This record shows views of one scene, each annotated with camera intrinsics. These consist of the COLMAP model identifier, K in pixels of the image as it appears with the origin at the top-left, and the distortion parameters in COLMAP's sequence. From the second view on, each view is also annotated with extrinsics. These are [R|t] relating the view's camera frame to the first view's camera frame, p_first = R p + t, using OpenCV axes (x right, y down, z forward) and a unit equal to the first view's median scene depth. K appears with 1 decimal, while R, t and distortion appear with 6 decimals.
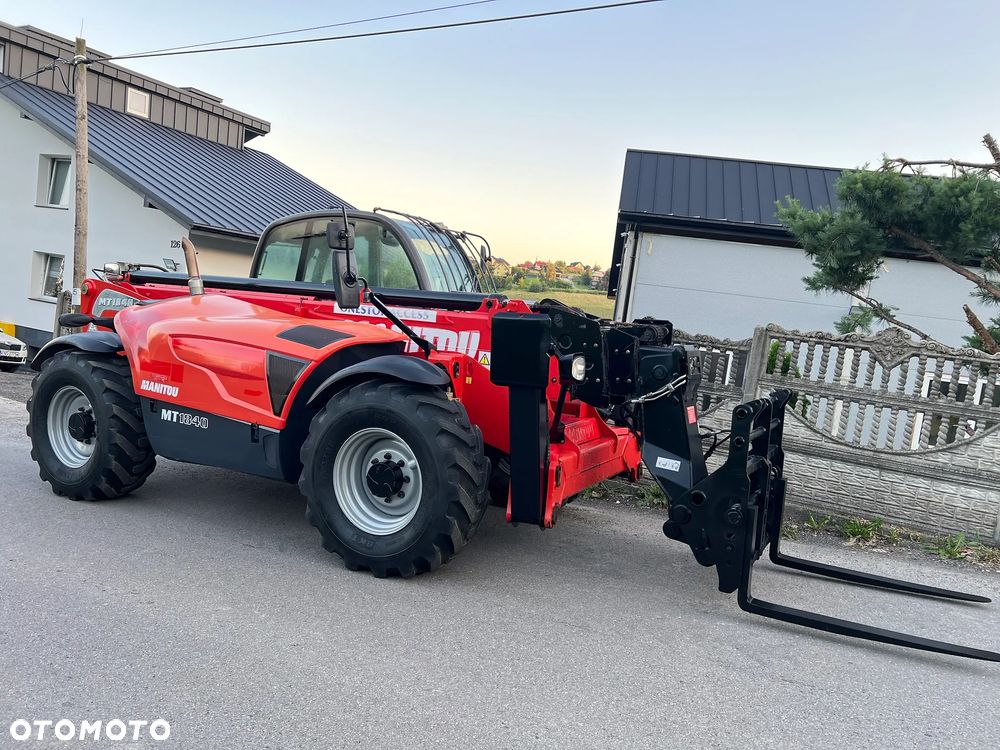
lens RADIAL K [[748.5, 0, 503.5], [0, 748.5, 374.3], [0, 0, 1]] dist [0.054827, -0.058262]
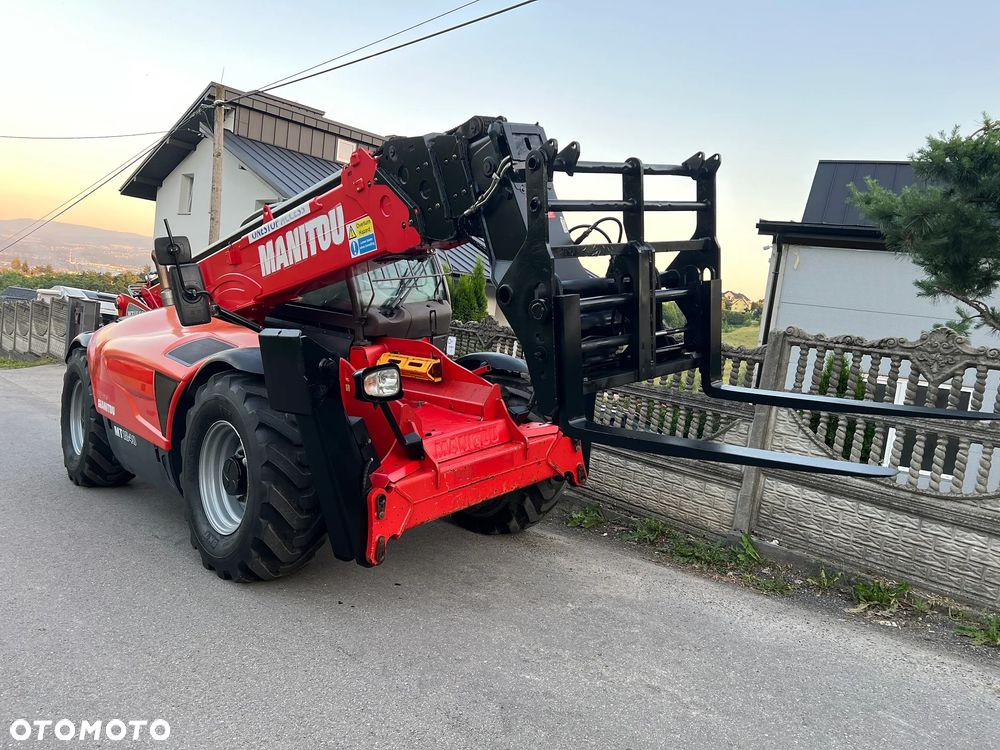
lens RADIAL K [[748.5, 0, 495.1], [0, 748.5, 379.0], [0, 0, 1]] dist [0.054827, -0.058262]
pose [[0.949340, 0.023537, -0.313369, 0.292820], [-0.037097, 0.998612, -0.037378, 0.028926], [0.312055, 0.047110, 0.948895, 0.131514]]
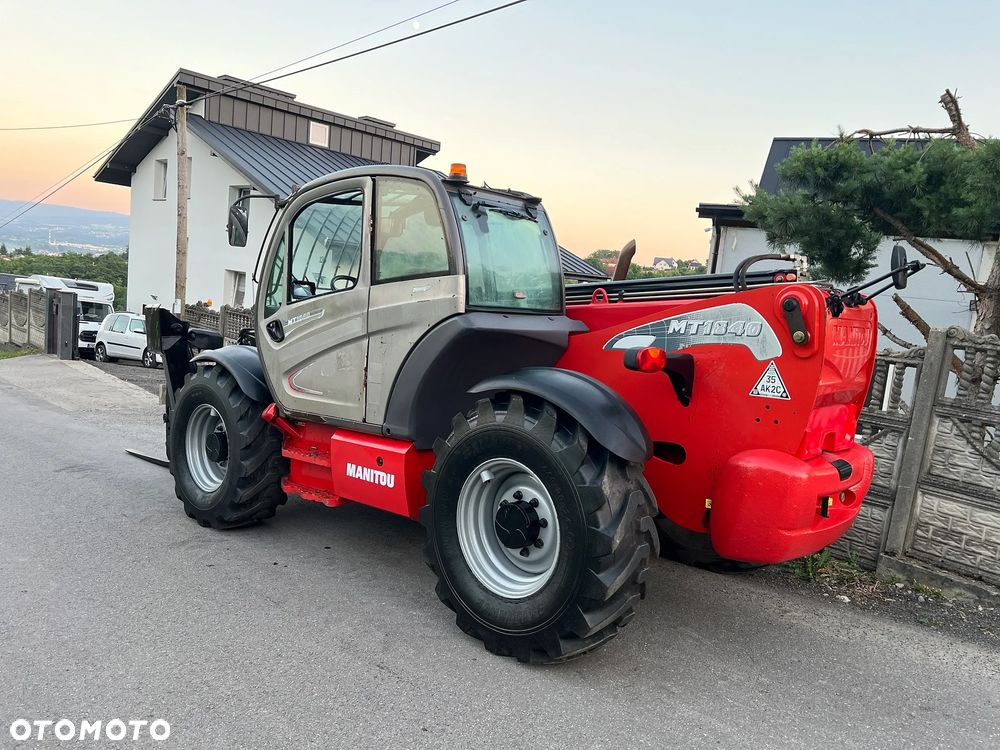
lens RADIAL K [[748.5, 0, 508.4], [0, 748.5, 377.9], [0, 0, 1]] dist [0.054827, -0.058262]
pose [[0.957908, 0.008385, -0.286954, 0.409103], [-0.009440, 0.999953, -0.002294, 0.010434], [0.286921, 0.004906, 0.957942, 0.042206]]
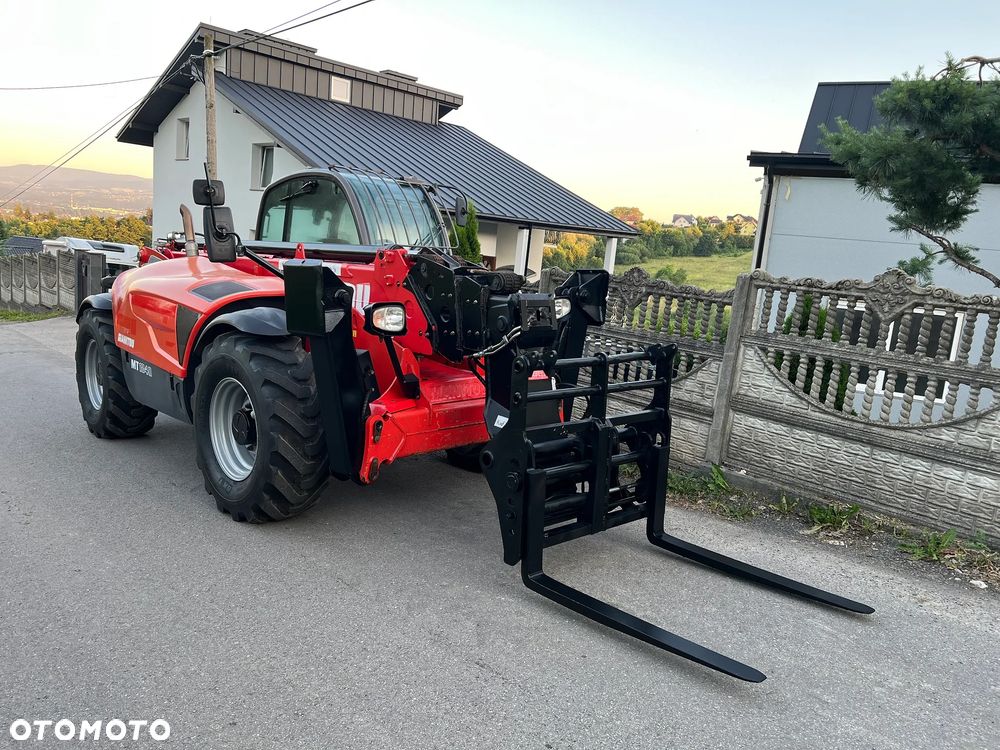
lens RADIAL K [[748.5, 0, 495.1], [0, 748.5, 369.2], [0, 0, 1]] dist [0.054827, -0.058262]
pose [[0.946018, 0.016867, -0.323674, 0.334261], [-0.004445, 0.999226, 0.039078, 0.011613], [0.324083, -0.035530, 0.945361, 0.089762]]
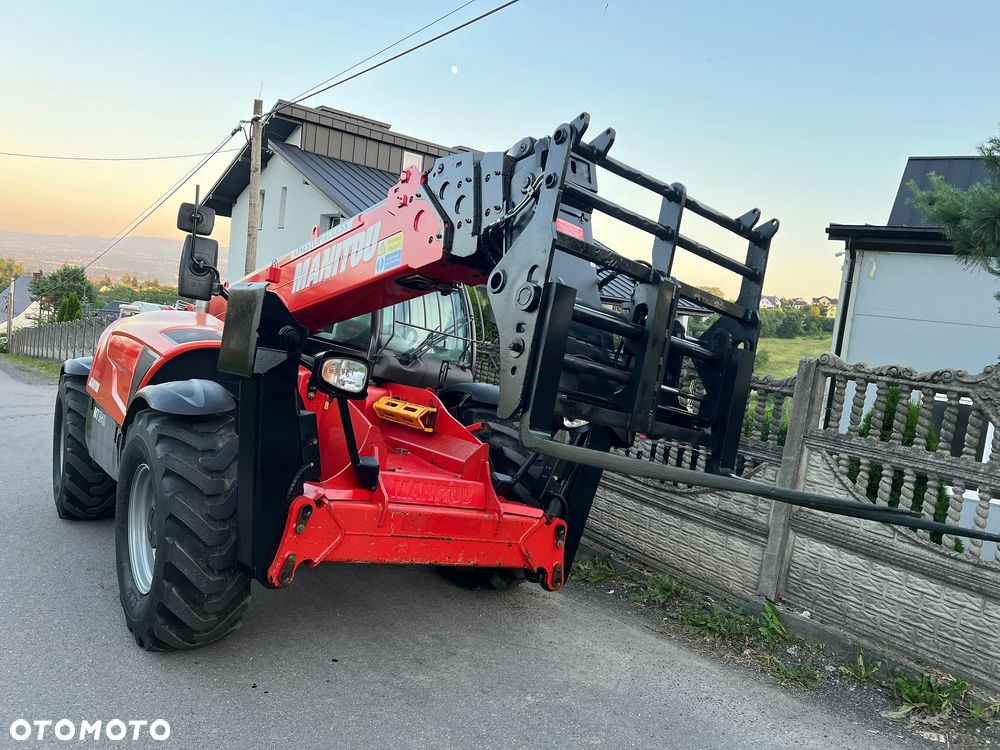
lens RADIAL K [[748.5, 0, 498.8], [0, 748.5, 377.1], [0, 0, 1]] dist [0.054827, -0.058262]
pose [[0.910532, 0.019570, -0.412975, 0.349186], [-0.042625, 0.998000, -0.046687, -0.002763], [0.411235, 0.060113, 0.909545, 0.254610]]
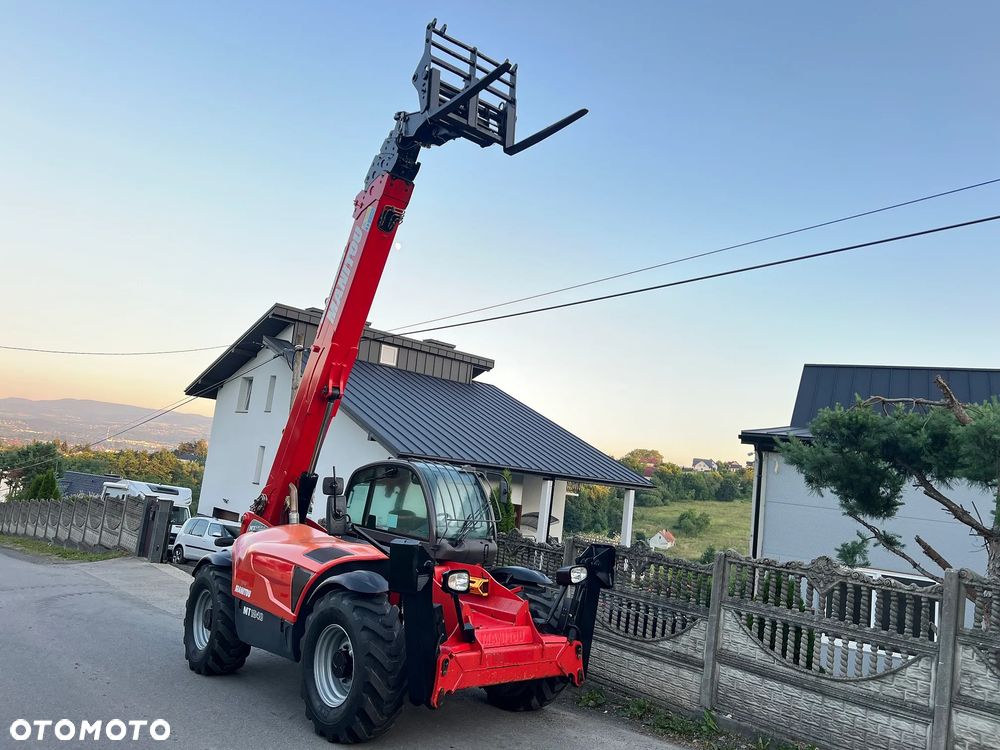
lens RADIAL K [[748.5, 0, 506.8], [0, 748.5, 378.0], [0, 0, 1]] dist [0.054827, -0.058262]
pose [[0.942246, -0.060539, -0.329405, 0.406671], [-0.029335, 0.964830, -0.261232, -0.010326], [0.333635, 0.255808, 0.907331, -0.192988]]
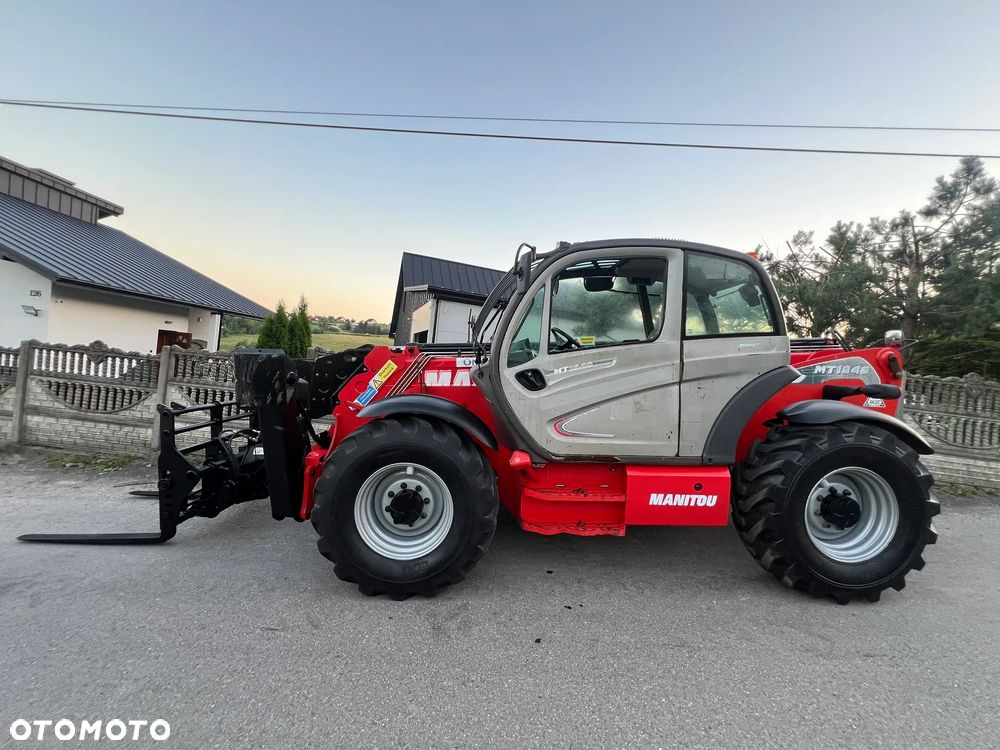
lens RADIAL K [[400.5, 0, 492.7], [0, 400.5, 372.0], [0, 0, 1]] dist [0.000212, 0.000983]
pose [[0.892144, -0.037129, 0.450224, -0.225306], [0.044101, 0.999015, -0.005003, -0.041981], [-0.449594, 0.024318, 0.892902, 0.338739]]
